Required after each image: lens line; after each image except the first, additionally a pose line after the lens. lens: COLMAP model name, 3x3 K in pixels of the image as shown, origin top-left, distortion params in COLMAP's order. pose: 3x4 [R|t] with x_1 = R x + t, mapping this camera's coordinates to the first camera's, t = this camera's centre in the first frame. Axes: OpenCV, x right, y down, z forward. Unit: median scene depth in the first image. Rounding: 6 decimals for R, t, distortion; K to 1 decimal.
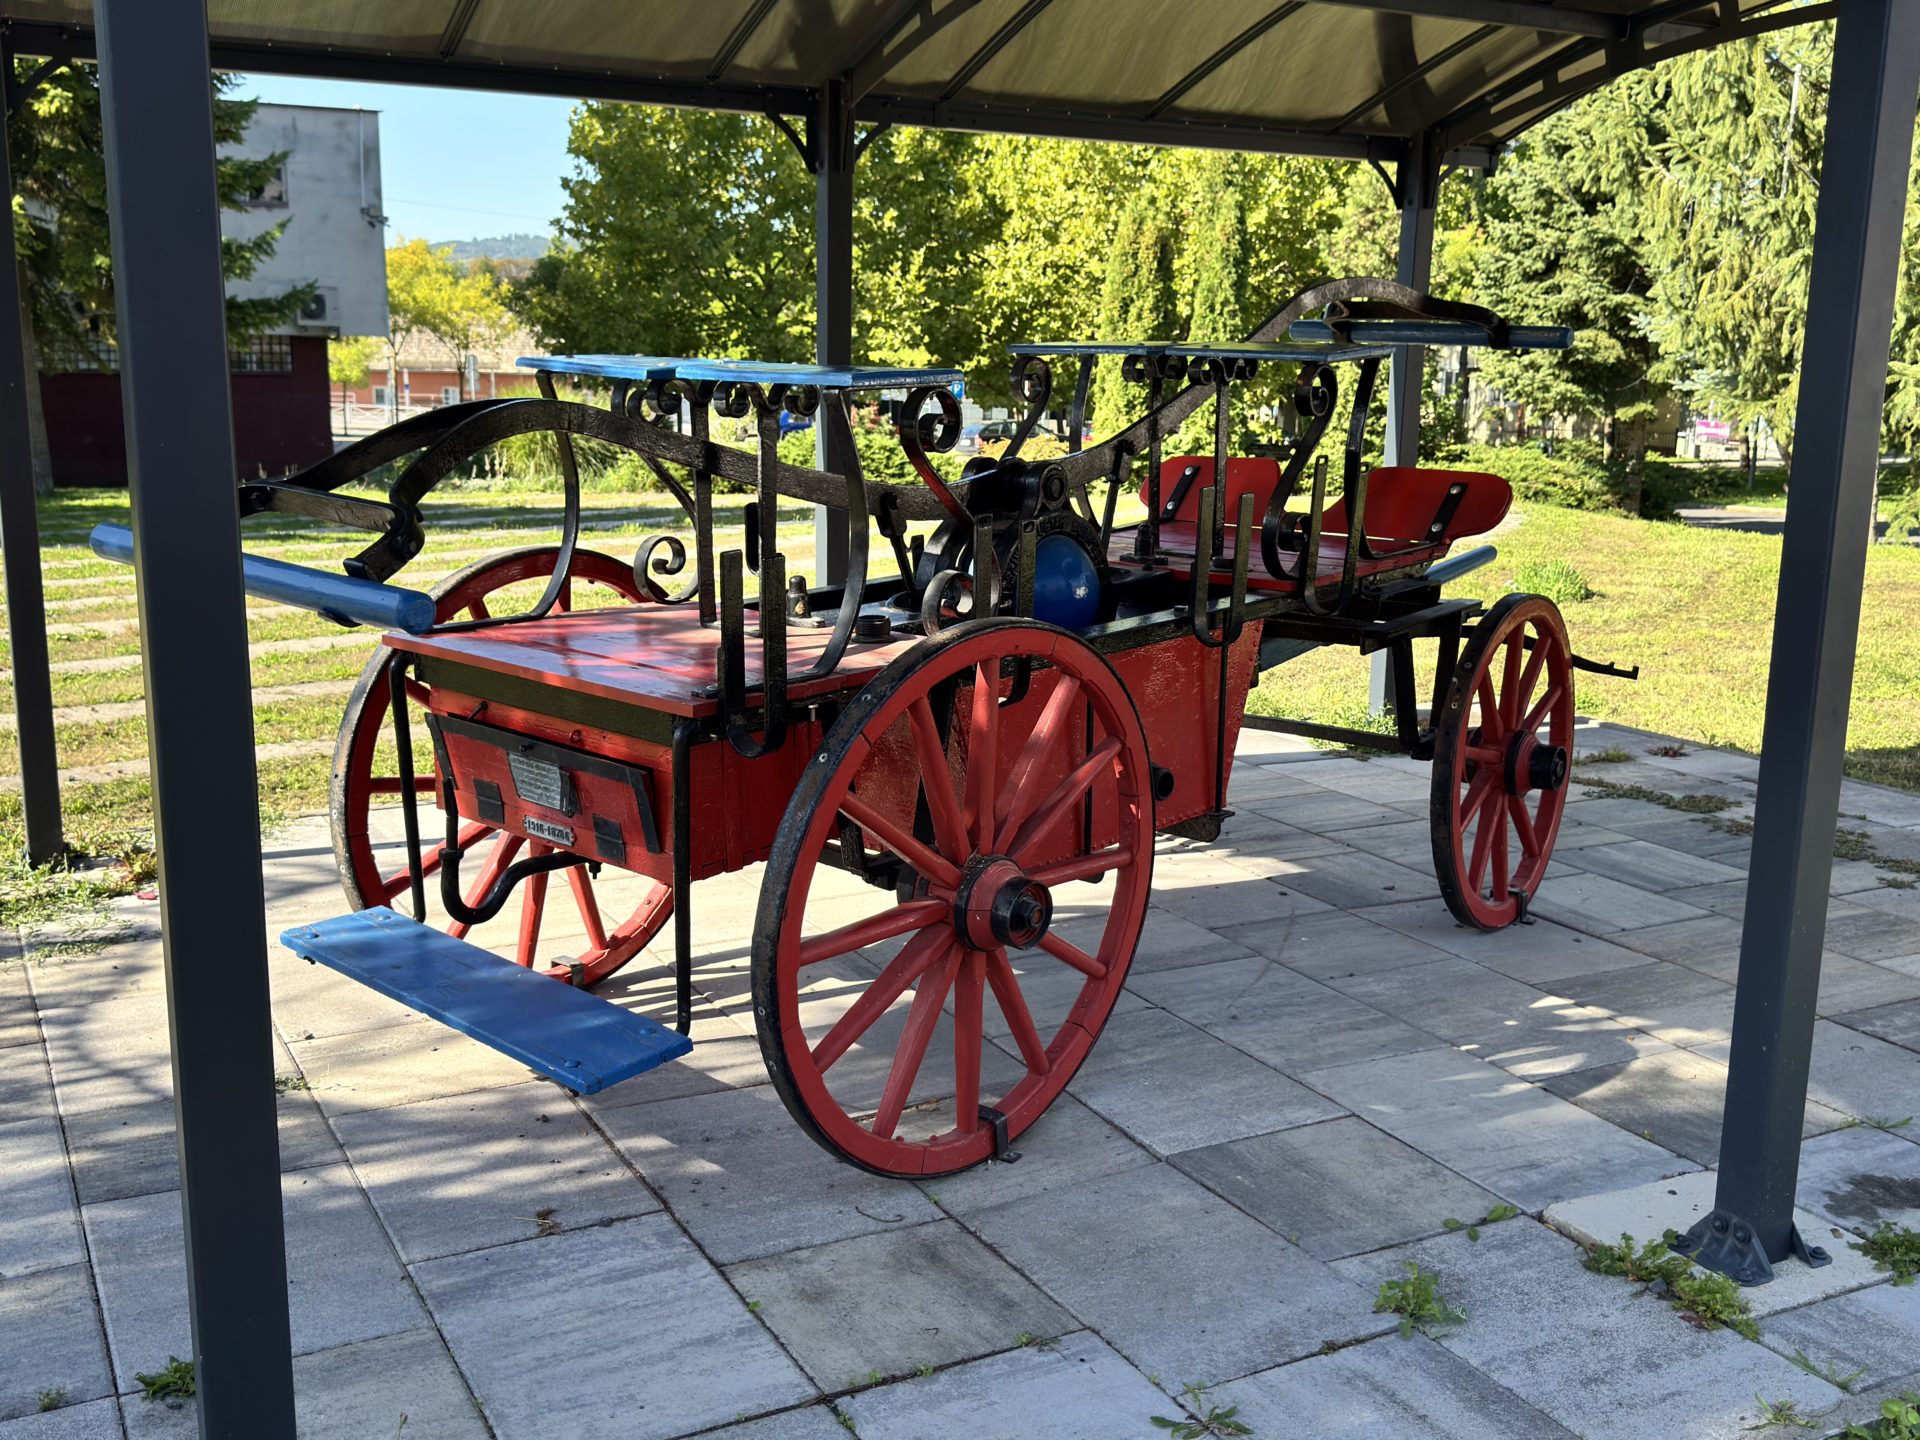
lens RADIAL K [[1928.6, 0, 960.0], [0, 1928.6, 720.0], [0, 0, 1]] dist [0.022770, -0.001597]
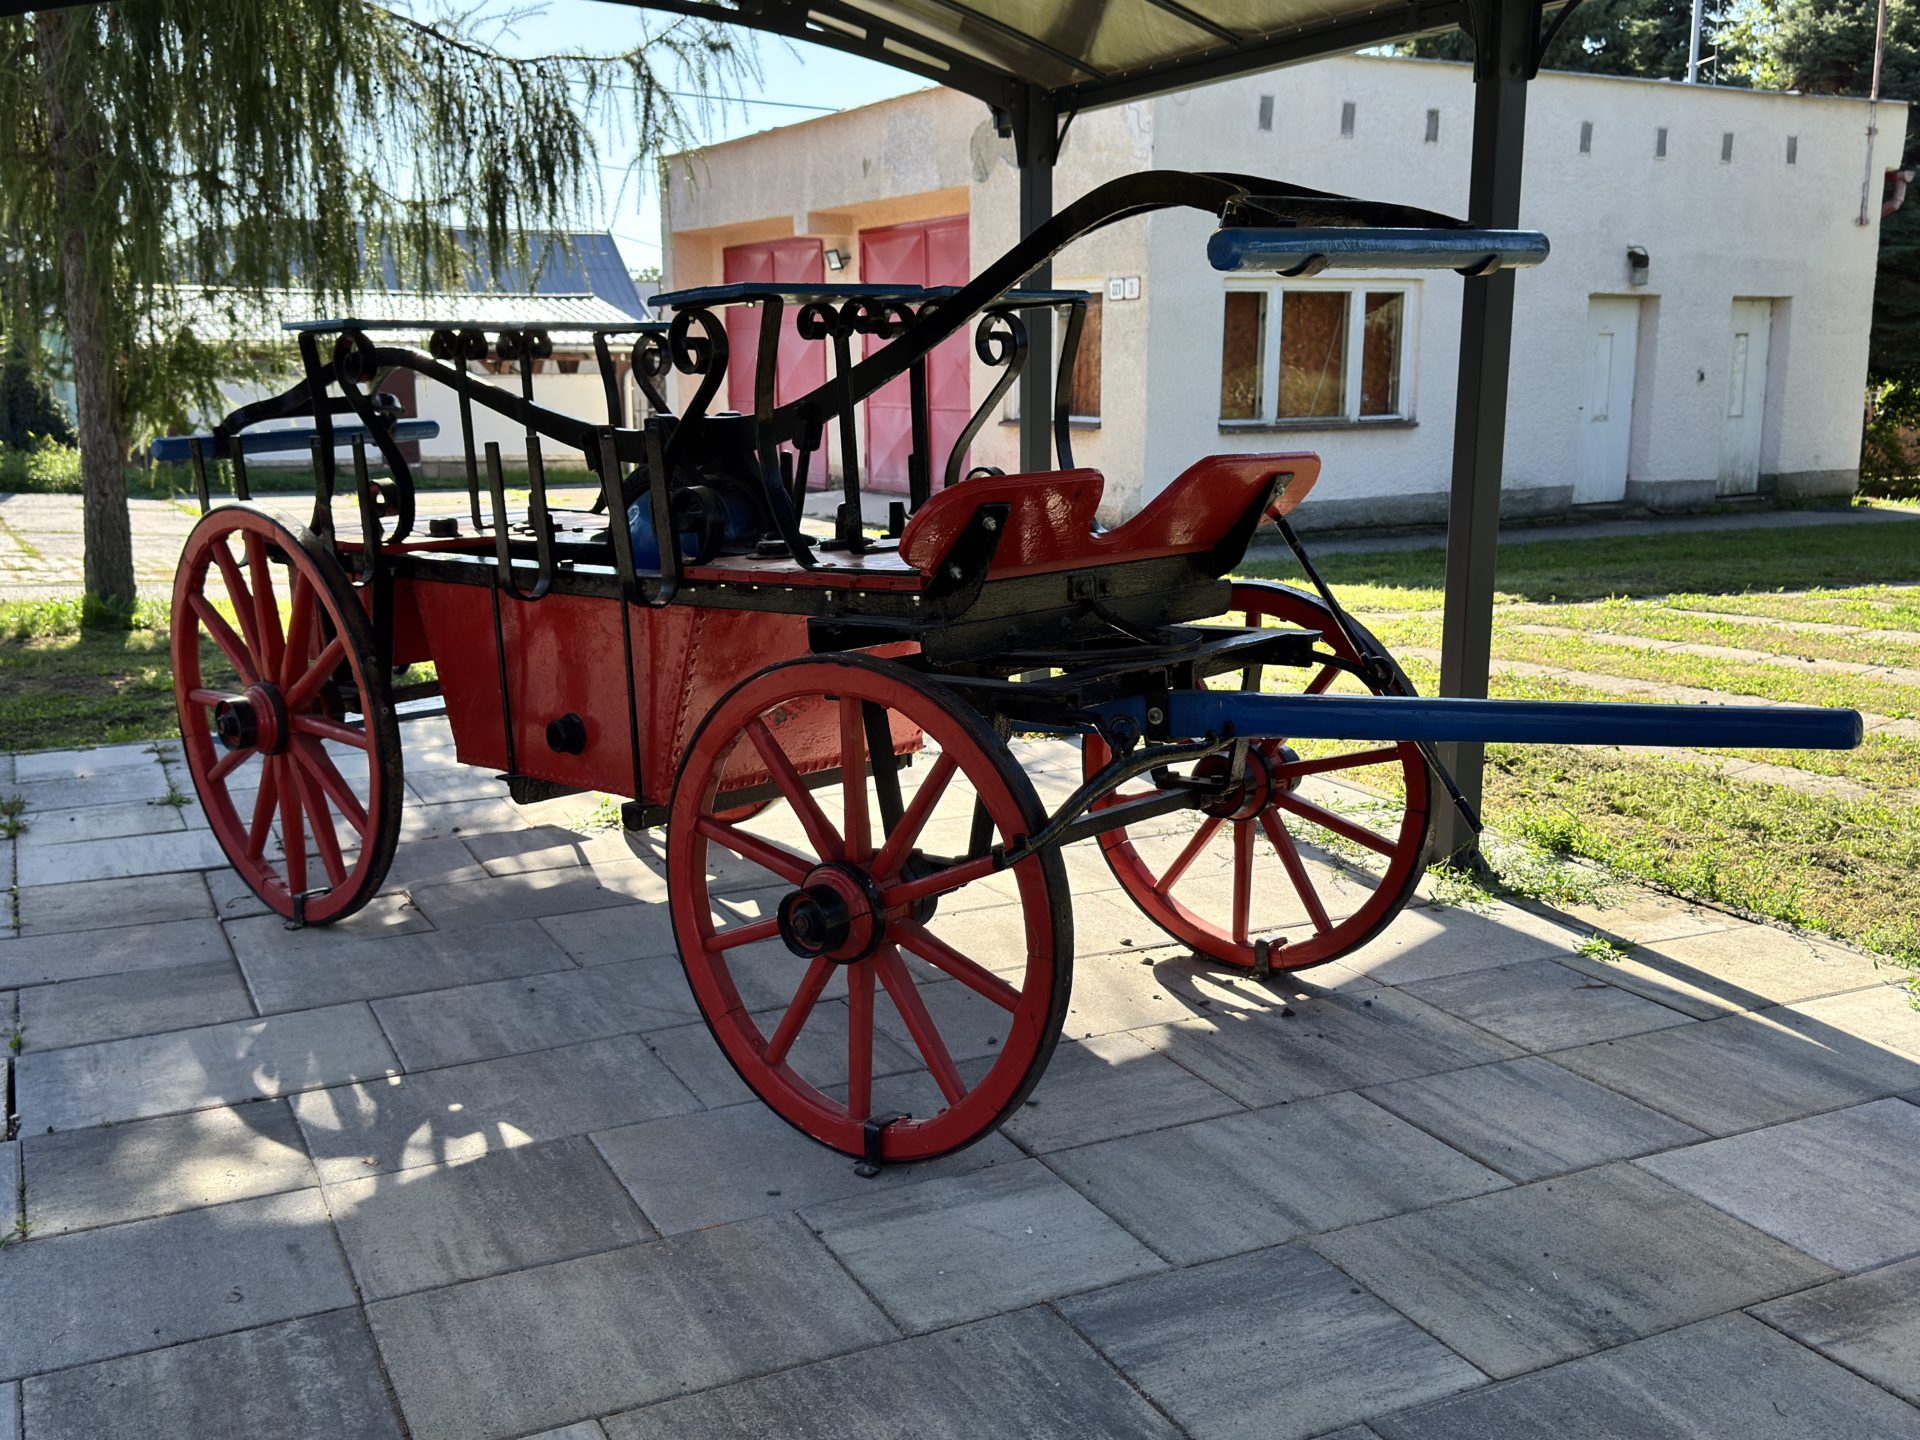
lens RADIAL K [[1928.6, 0, 960.0], [0, 1928.6, 720.0], [0, 0, 1]] dist [0.022770, -0.001597]
pose [[-0.030125, 0.177951, -0.983578, 1.089306], [-0.198444, 0.963372, 0.180373, -0.196743], [0.979649, 0.200619, 0.006292, 1.213094]]
